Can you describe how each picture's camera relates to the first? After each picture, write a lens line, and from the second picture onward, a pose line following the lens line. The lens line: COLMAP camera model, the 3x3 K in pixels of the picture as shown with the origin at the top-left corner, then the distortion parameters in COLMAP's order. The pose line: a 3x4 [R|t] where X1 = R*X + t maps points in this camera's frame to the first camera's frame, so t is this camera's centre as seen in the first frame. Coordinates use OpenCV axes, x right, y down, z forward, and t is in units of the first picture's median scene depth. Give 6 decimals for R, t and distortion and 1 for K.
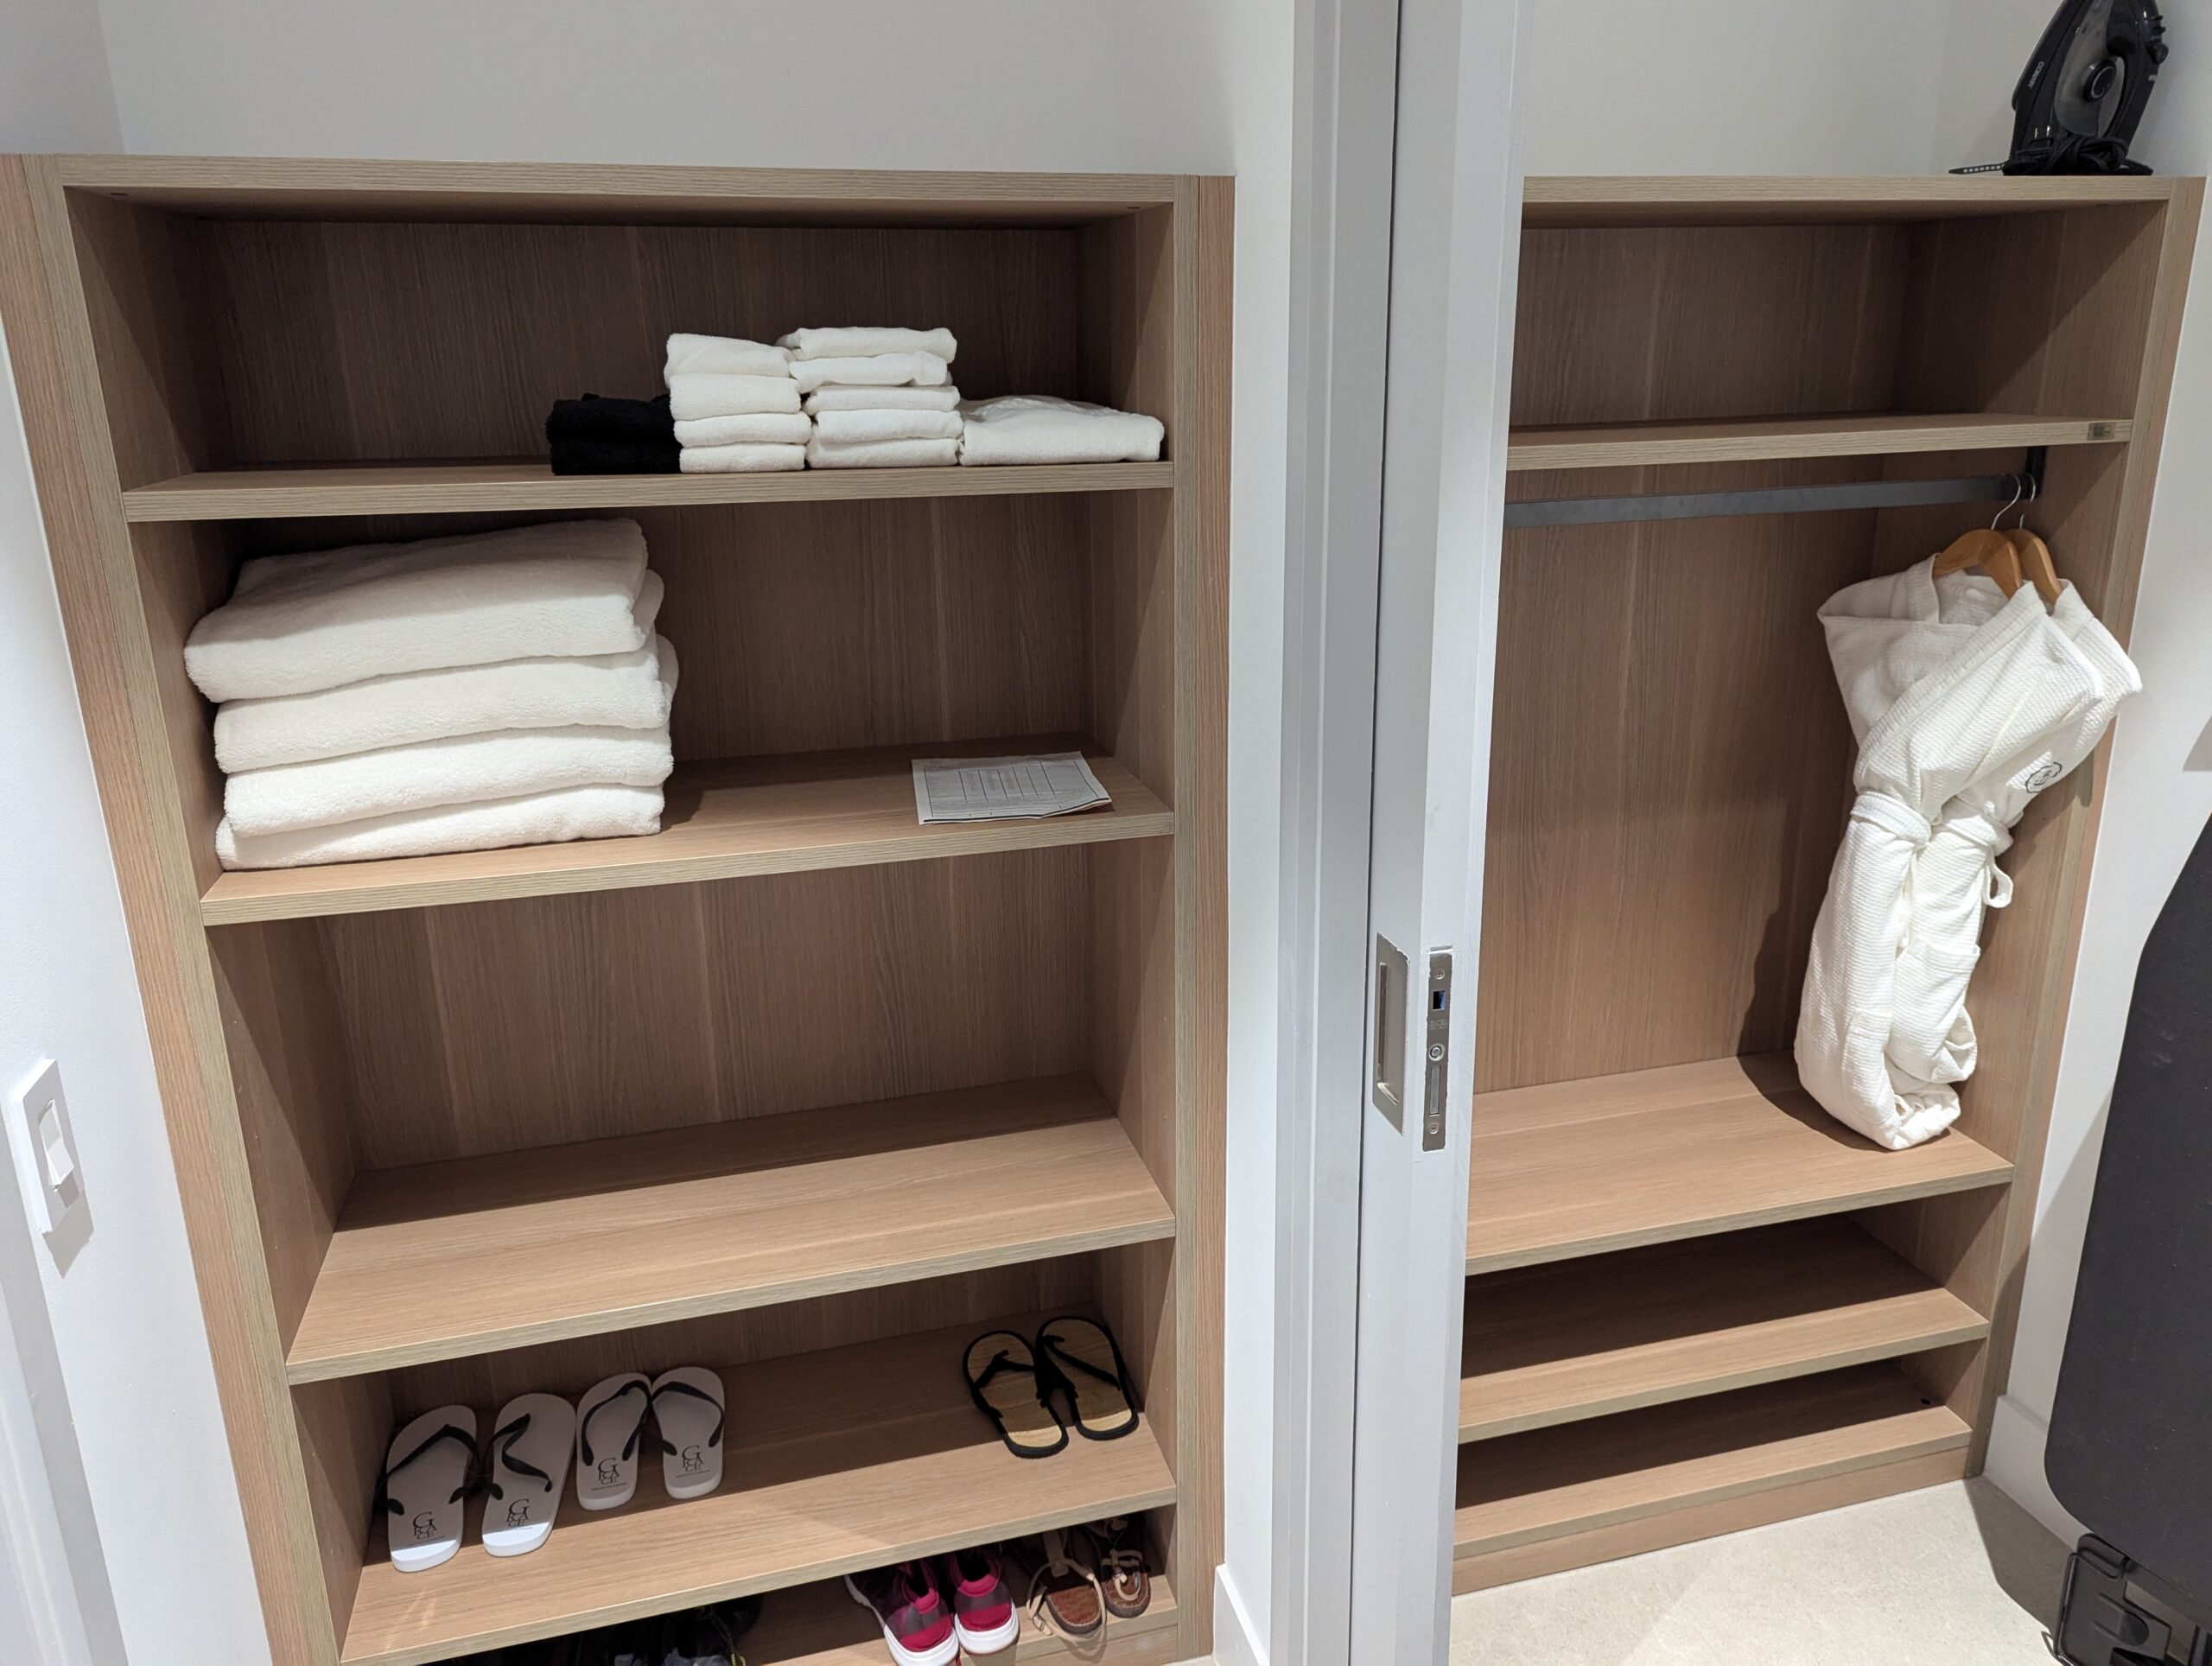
lens RADIAL K [[1616.7, 0, 1119.2], [0, 1616.7, 817.7], [0, 0, 1]] dist [0.054715, -0.051835]
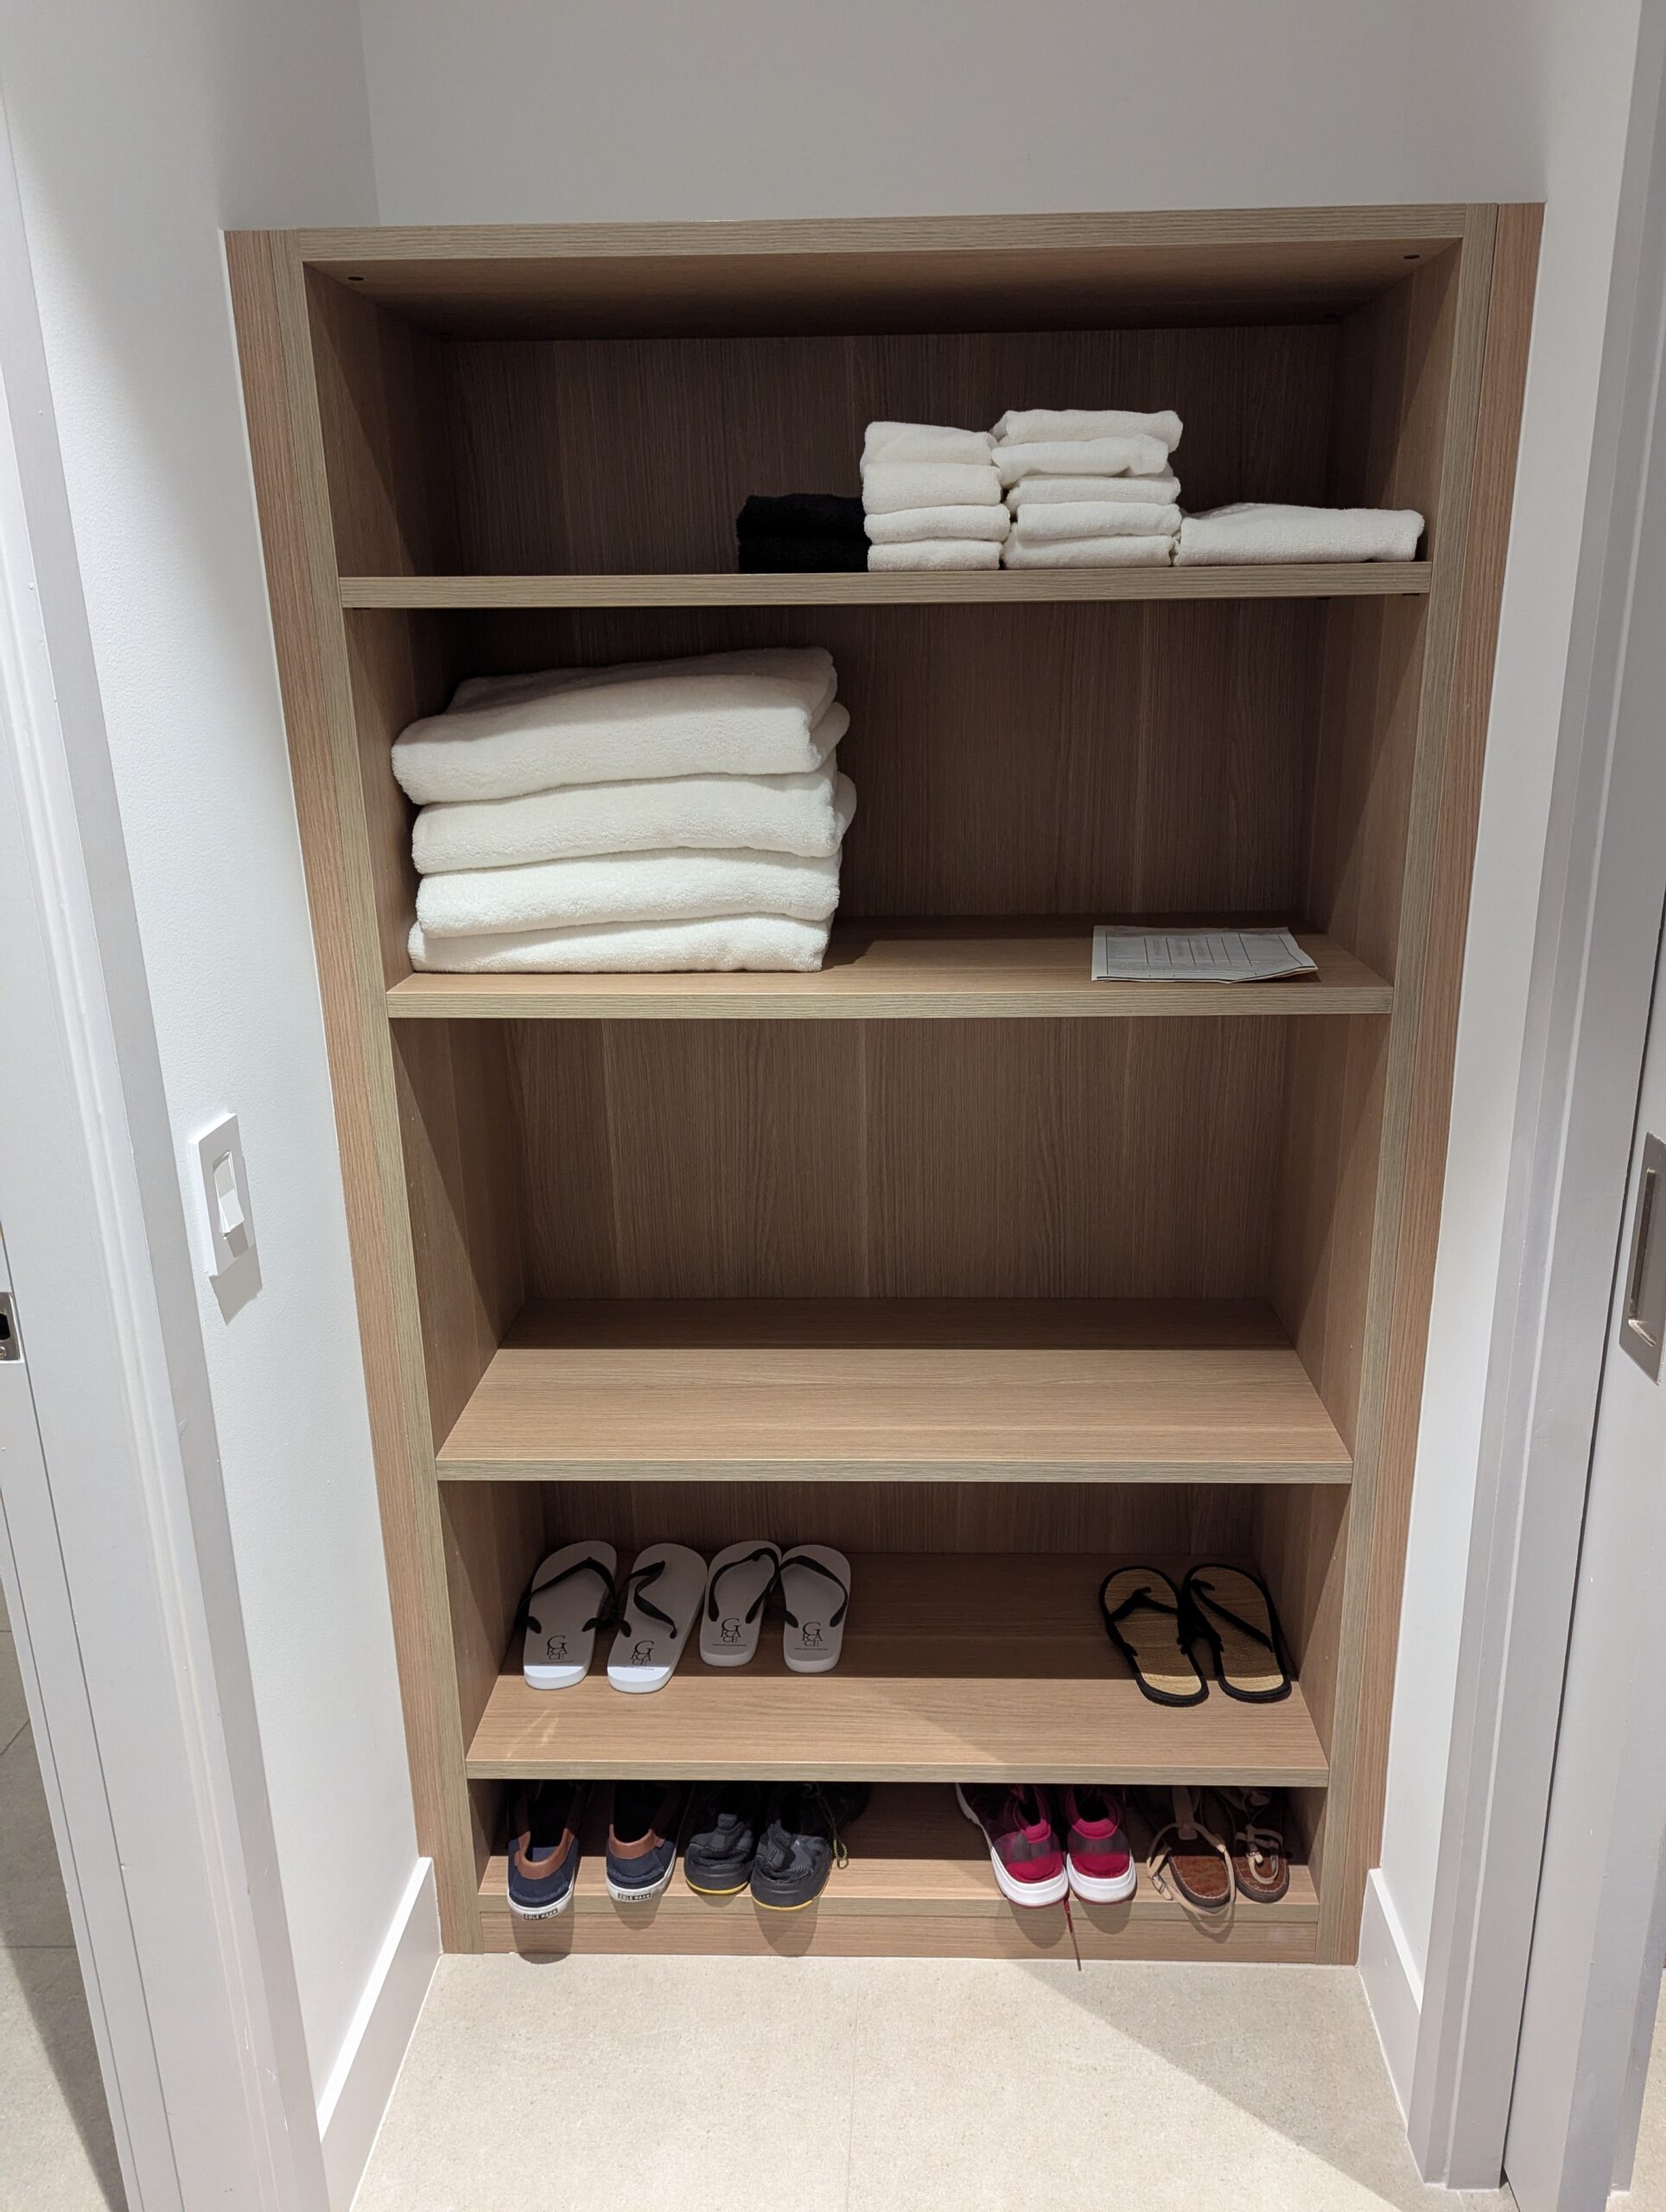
lens RADIAL K [[1616.7, 0, 837.4], [0, 1616.7, 1098.9], [0, 0, 1]] dist [0.054715, -0.051835]
pose [[0.952793, 0.085990, -0.291190, 0.009601], [-0.082159, 0.996296, 0.025380, 0.058751], [0.292294, -0.000258, 0.956328, 0.092384]]
